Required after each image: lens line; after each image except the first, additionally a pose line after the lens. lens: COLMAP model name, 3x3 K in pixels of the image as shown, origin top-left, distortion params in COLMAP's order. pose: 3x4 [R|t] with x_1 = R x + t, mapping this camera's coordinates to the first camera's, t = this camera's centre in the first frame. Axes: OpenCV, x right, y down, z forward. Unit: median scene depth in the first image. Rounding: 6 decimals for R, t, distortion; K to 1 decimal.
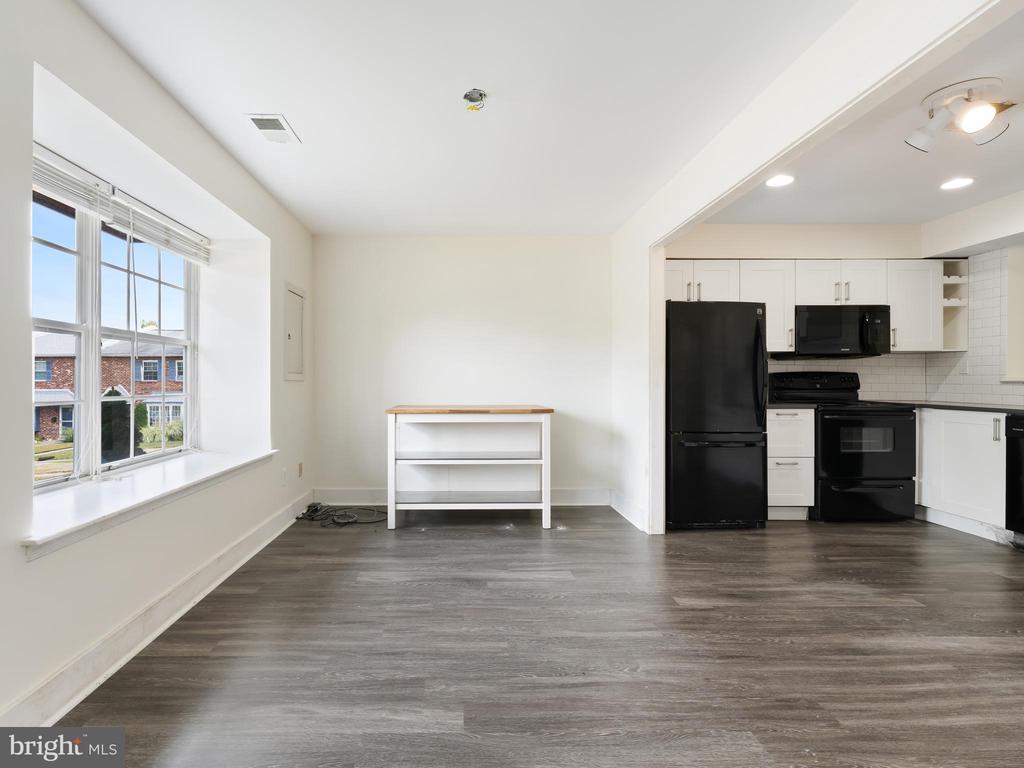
lens RADIAL K [[444.5, 0, 513.0], [0, 444.5, 383.5], [0, 0, 1]] dist [-0.001619, 0.000559]
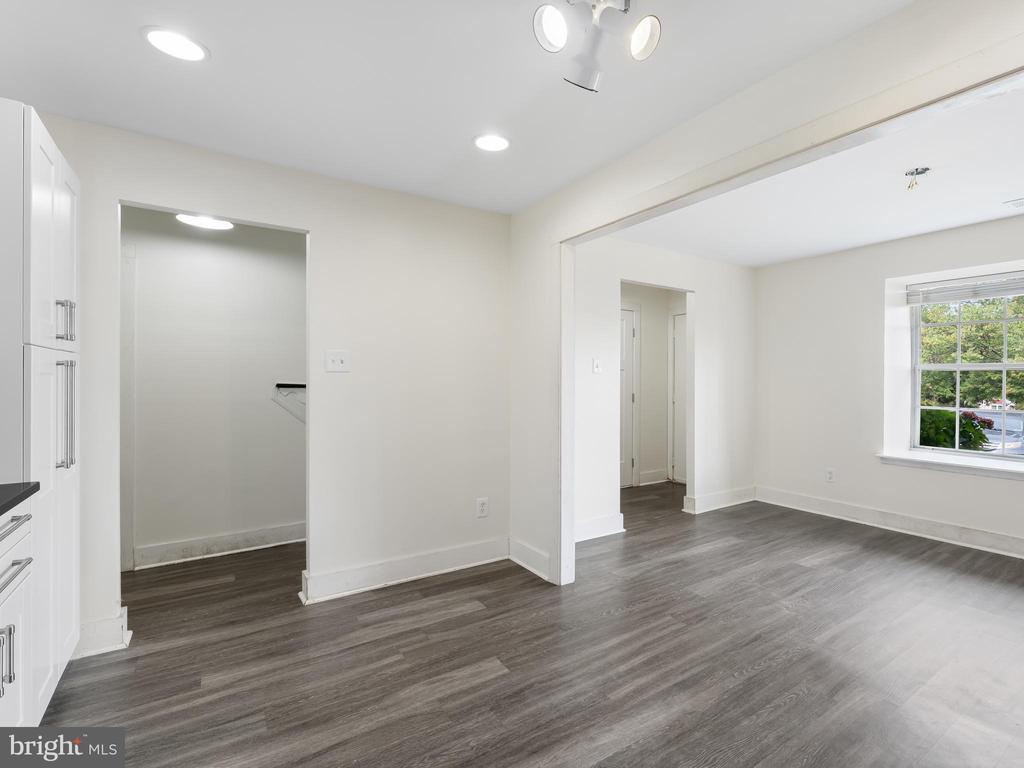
lens RADIAL K [[479.0, 0, 511.8], [0, 479.0, 383.4], [0, 0, 1]] dist [-0.001744, -0.000649]
pose [[-0.877936, 0.001156, -0.478777, 1.814518], [-0.000100, 0.999997, 0.002598, -0.077152], [0.478779, 0.002329, -0.877933, 1.962926]]
